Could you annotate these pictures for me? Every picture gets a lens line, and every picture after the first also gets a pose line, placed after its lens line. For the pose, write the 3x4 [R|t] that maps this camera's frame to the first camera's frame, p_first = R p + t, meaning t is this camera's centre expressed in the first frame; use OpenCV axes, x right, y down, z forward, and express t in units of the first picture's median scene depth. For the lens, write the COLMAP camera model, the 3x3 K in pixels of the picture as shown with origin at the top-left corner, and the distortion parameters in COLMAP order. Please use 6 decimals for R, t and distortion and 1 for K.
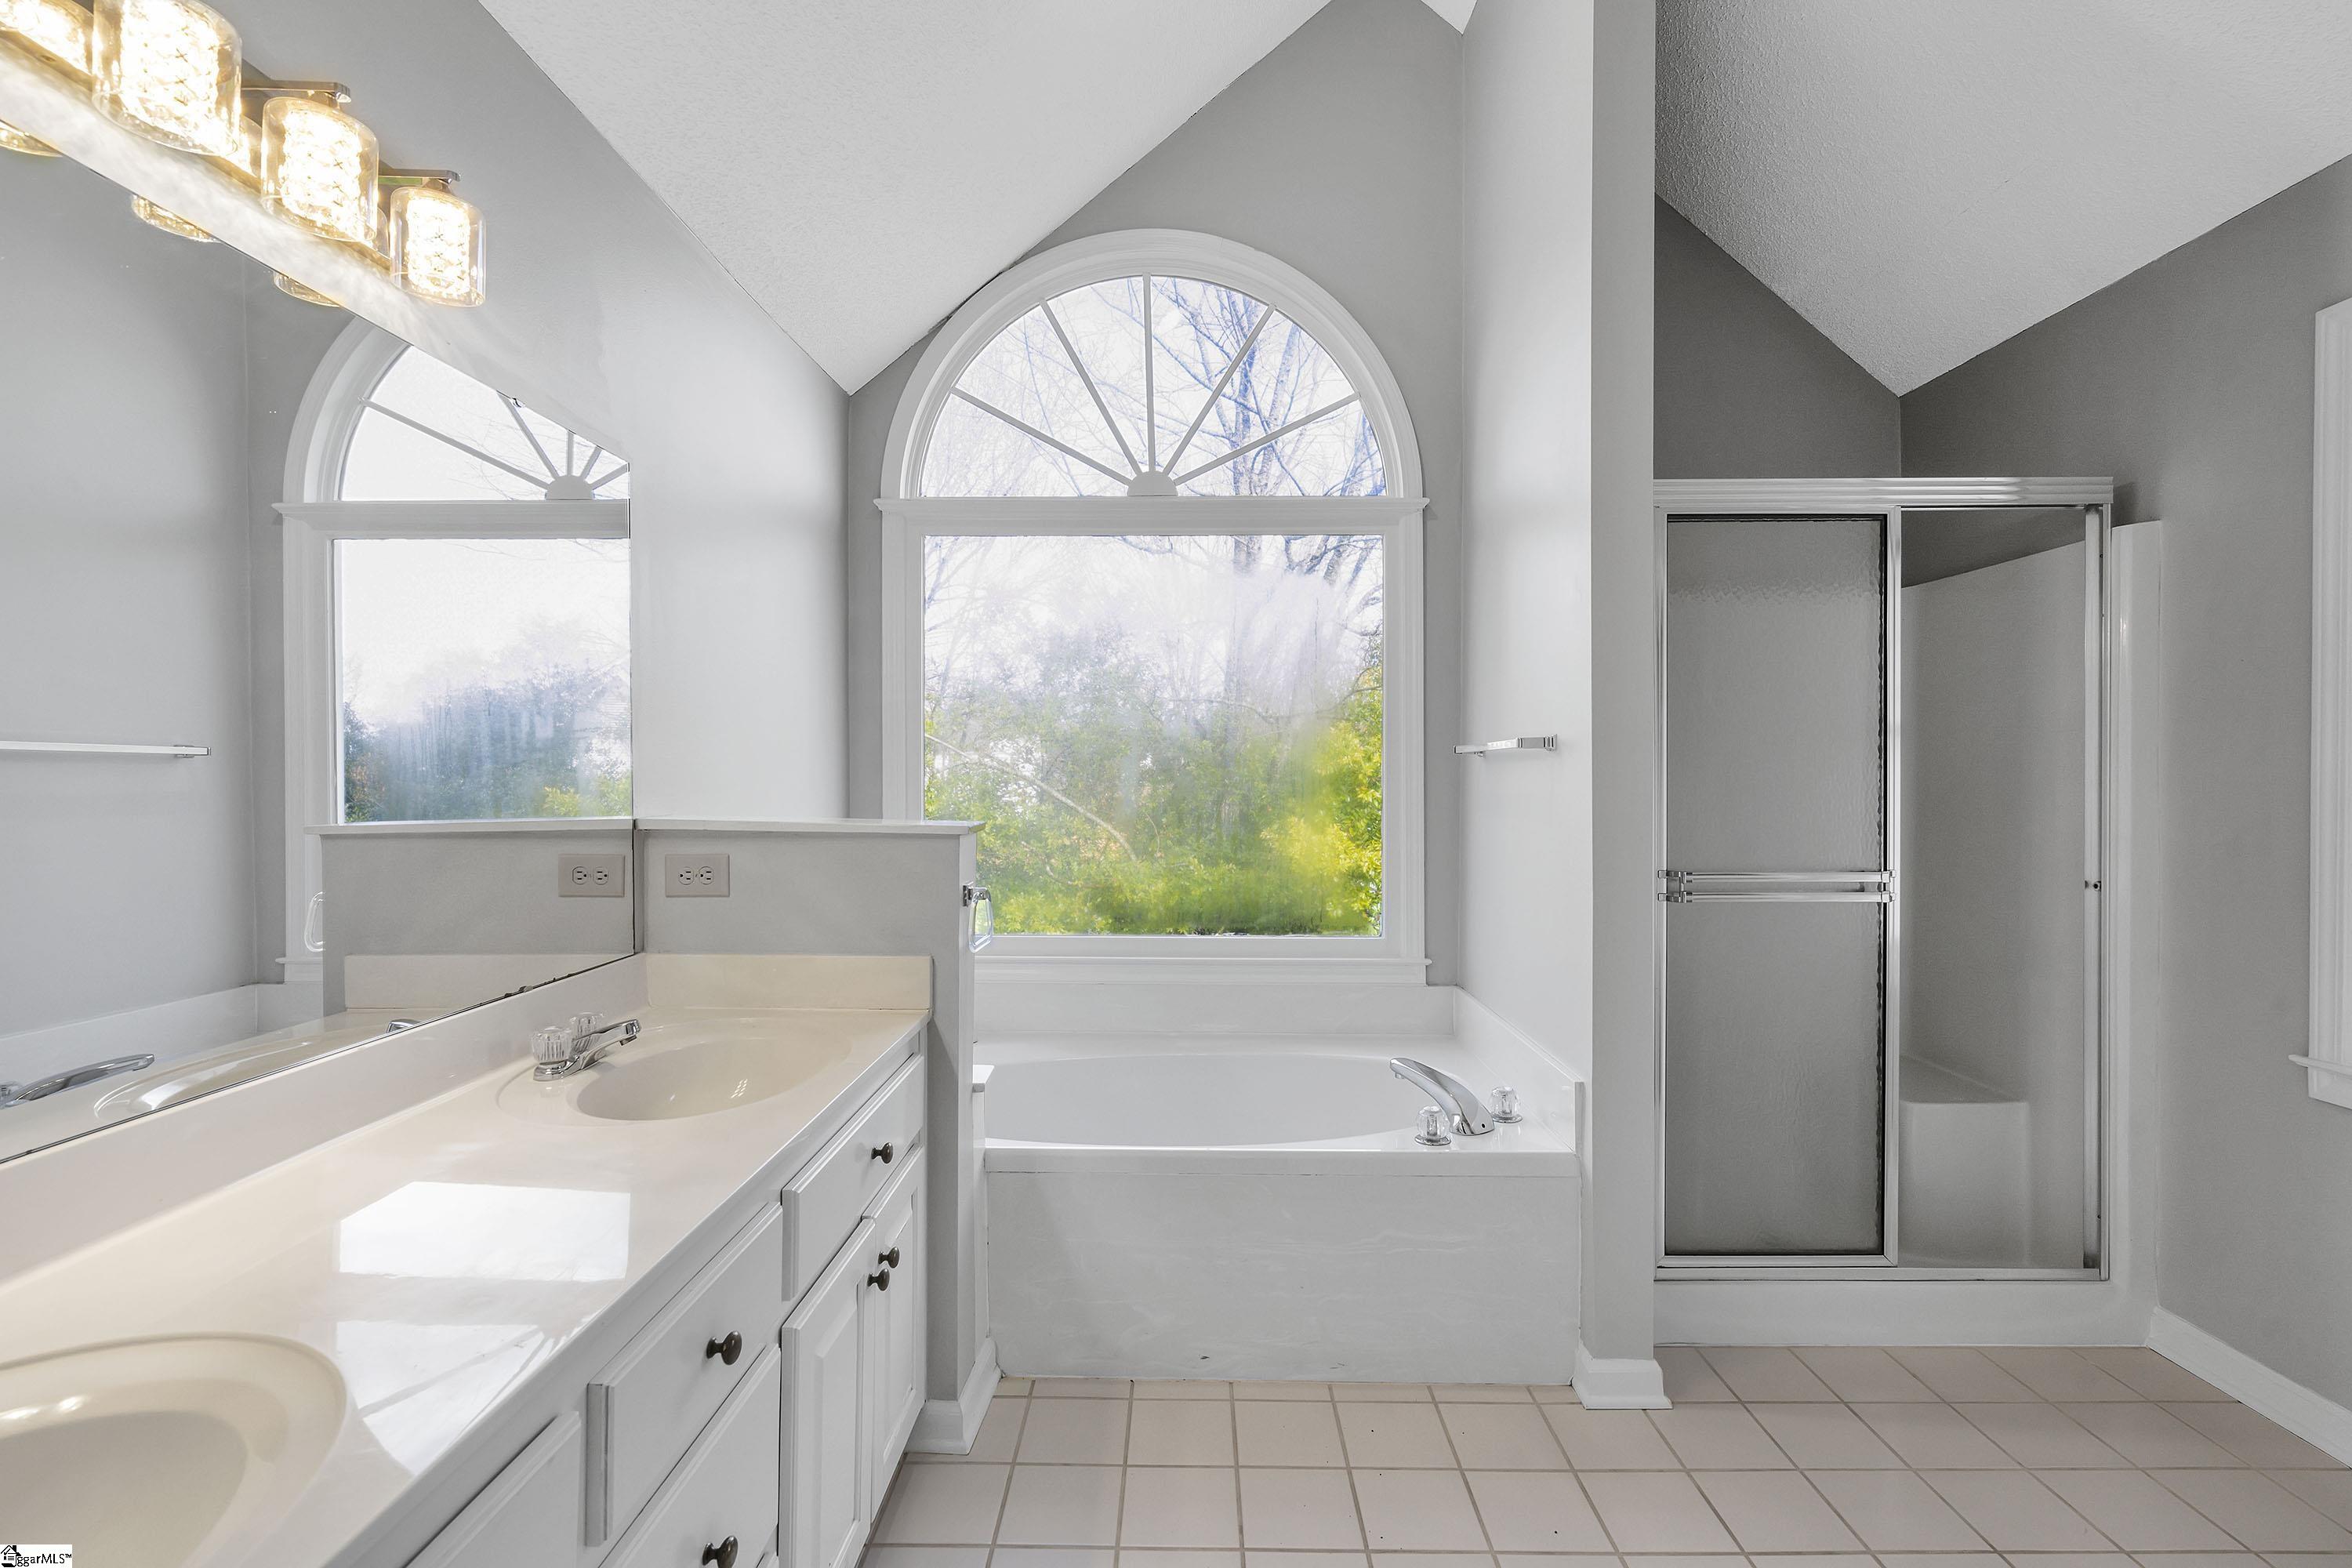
lens RADIAL K [[1041.6, 0, 1191.9], [0, 1041.6, 783.5], [0, 0, 1]] dist [-0.013057, 0.000780]
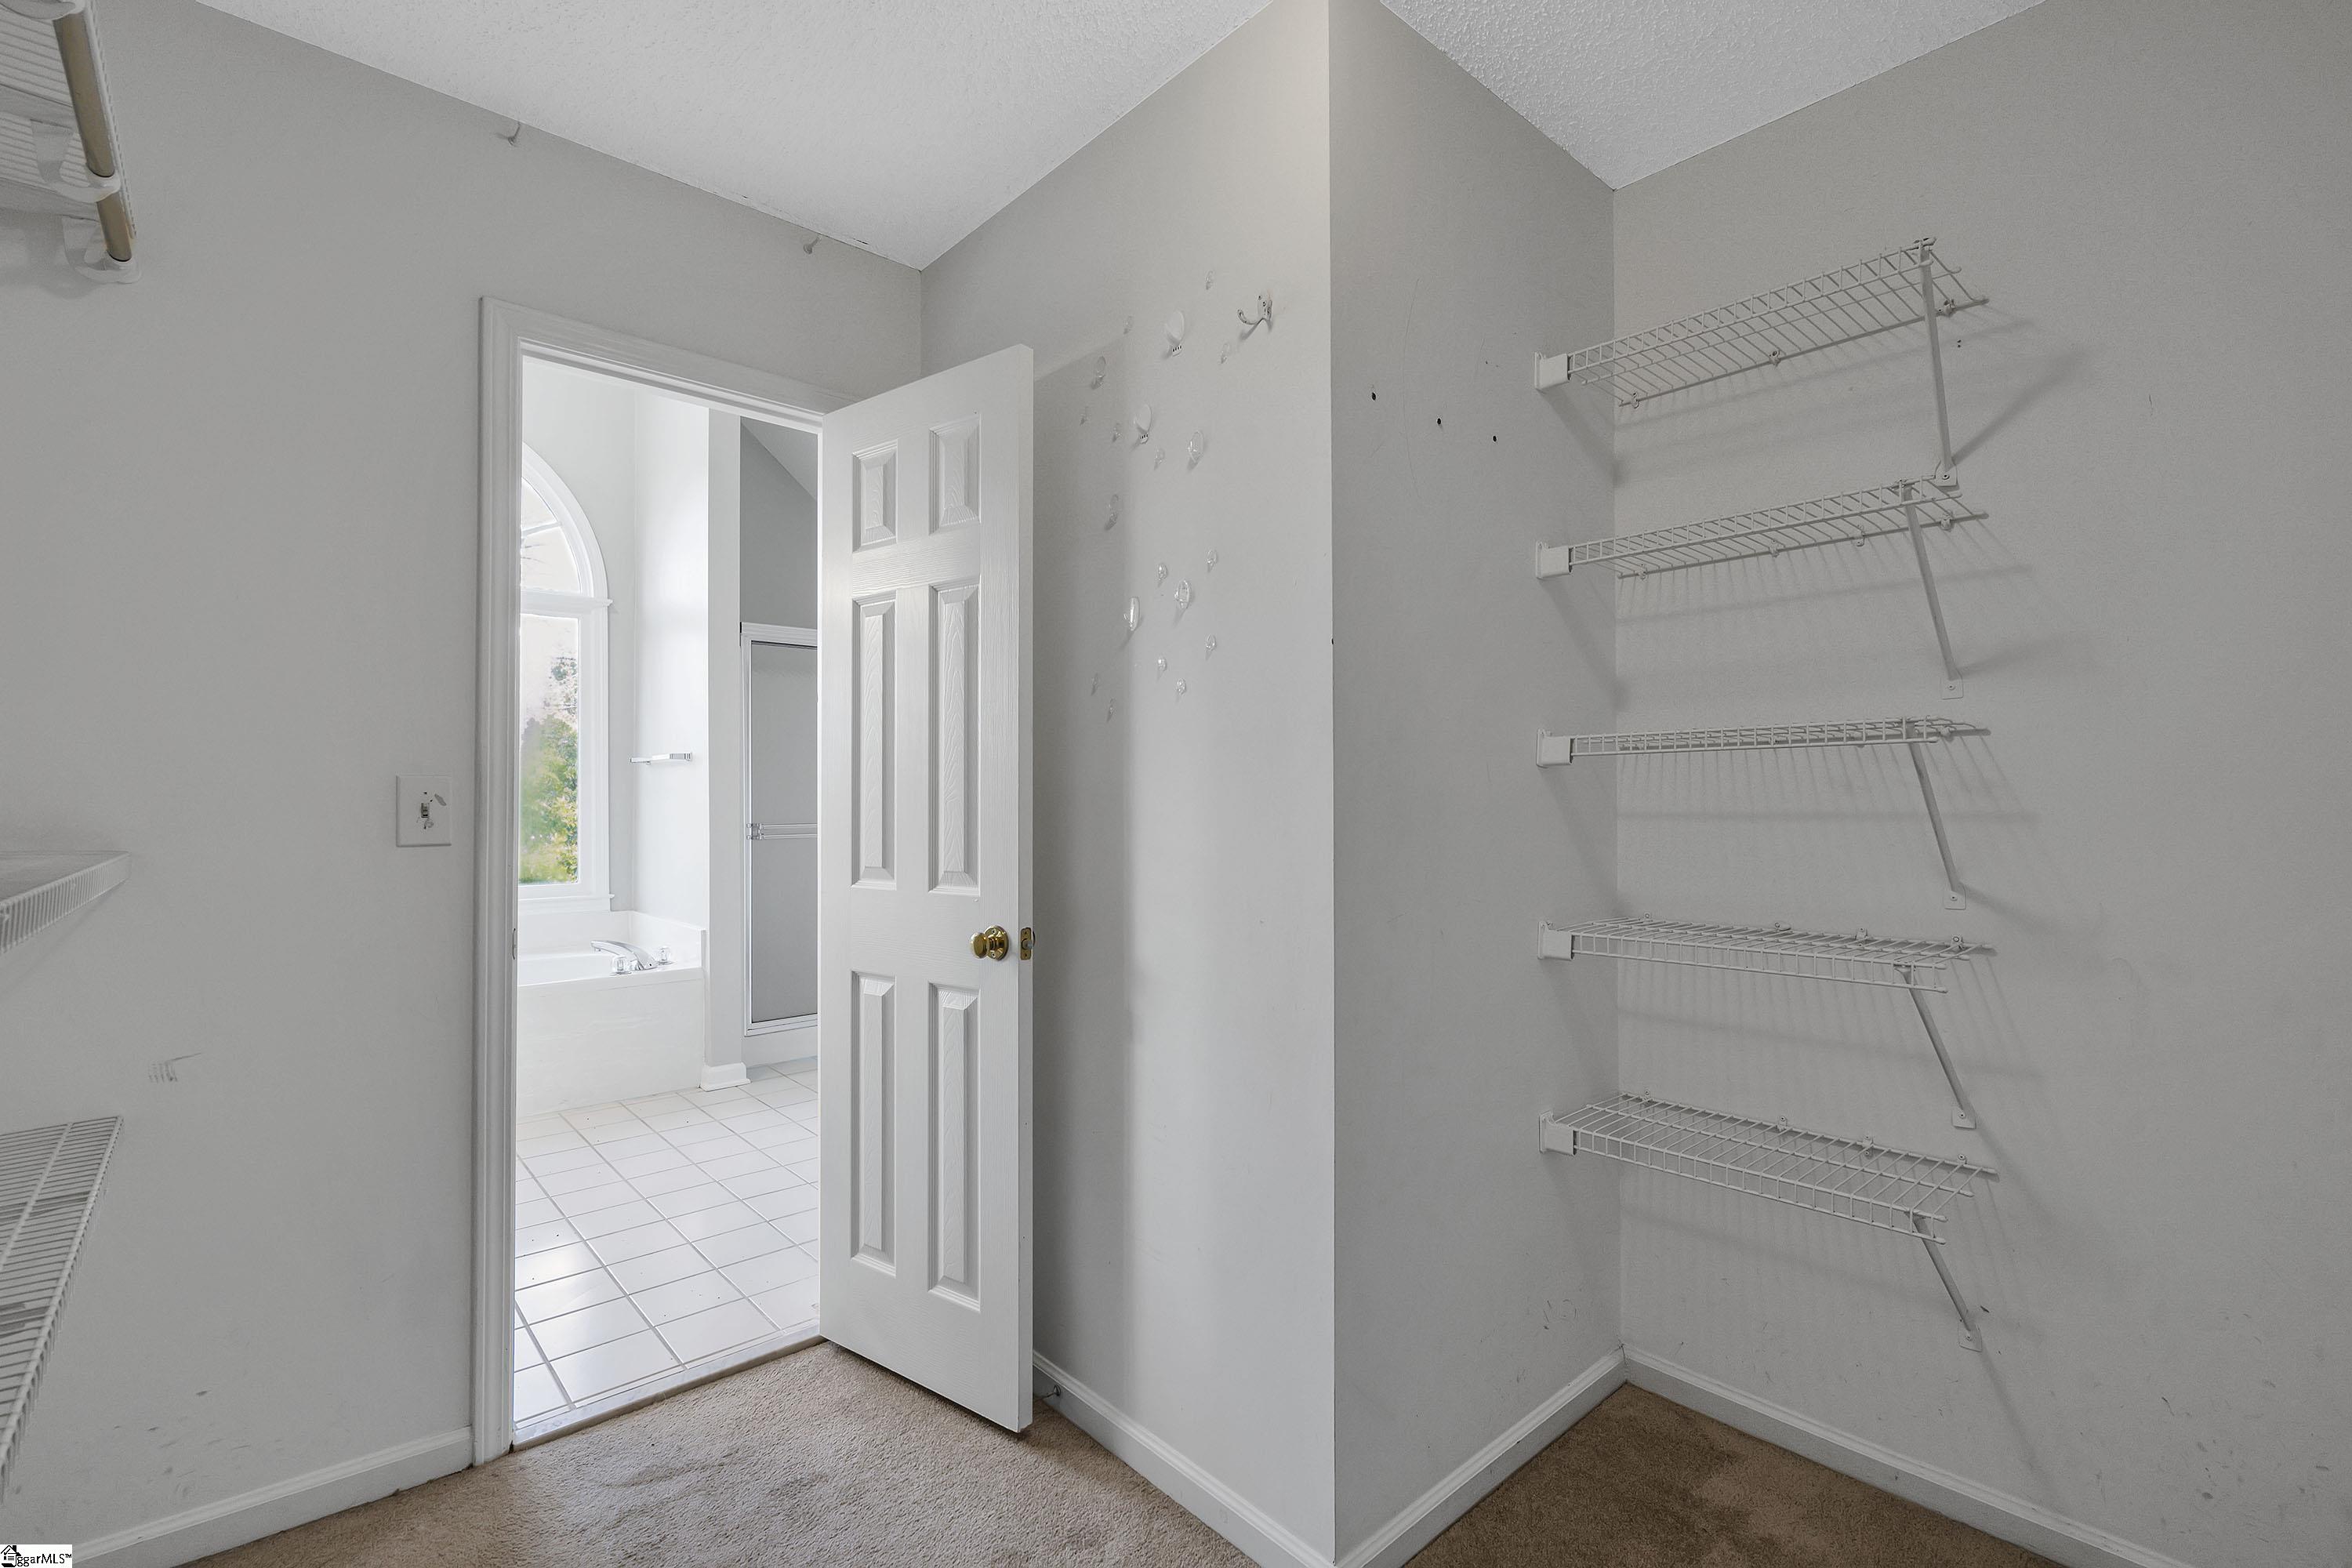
lens RADIAL K [[1041.6, 0, 1177.4], [0, 1041.6, 791.3], [0, 0, 1]] dist [-0.013057, 0.000780]
pose [[0.735978, -0.004065, 0.676993, -0.284165], [0.004882, 0.999988, 0.000697, 0.026602], [-0.676987, 0.002792, 0.735989, -1.014621]]
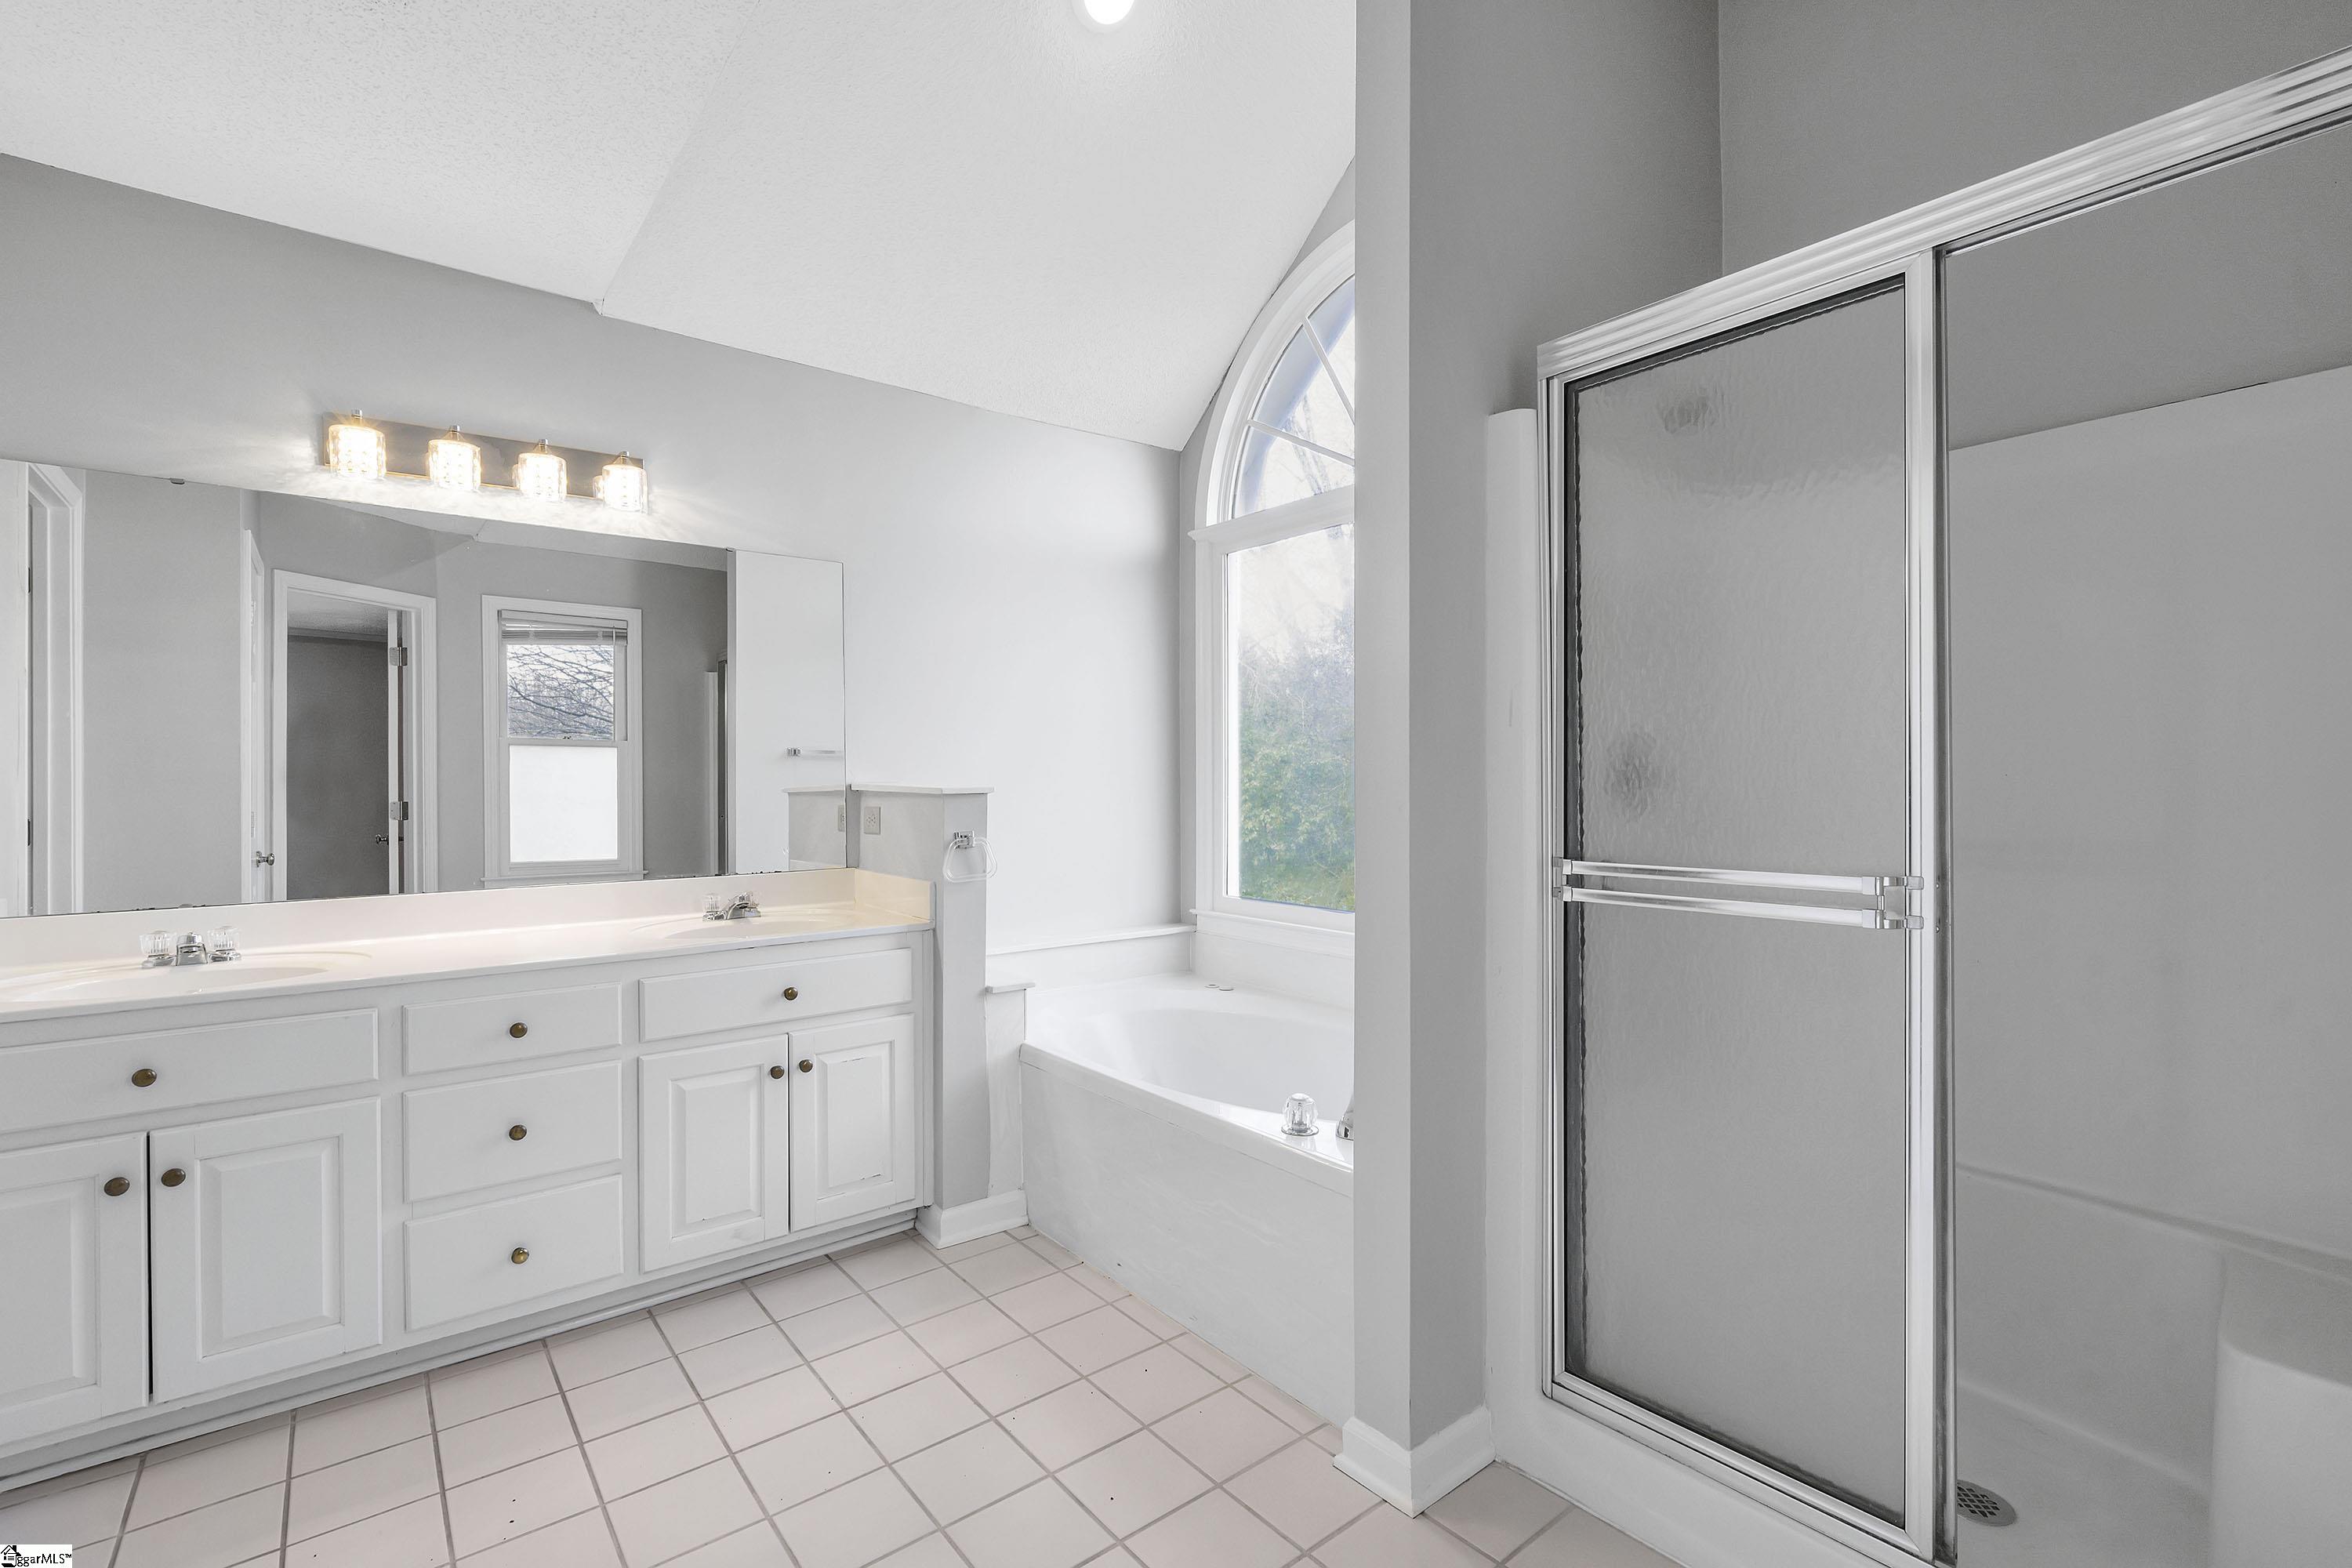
lens RADIAL K [[1041.6, 0, 1198.9], [0, 1041.6, 784.4], [0, 0, 1]] dist [-0.013057, 0.000780]
pose [[0.642803, -0.002208, -0.766028, 0.894772], [-0.001470, 0.999990, -0.004116, 0.035046], [0.766030, 0.003772, 0.642794, 0.325695]]
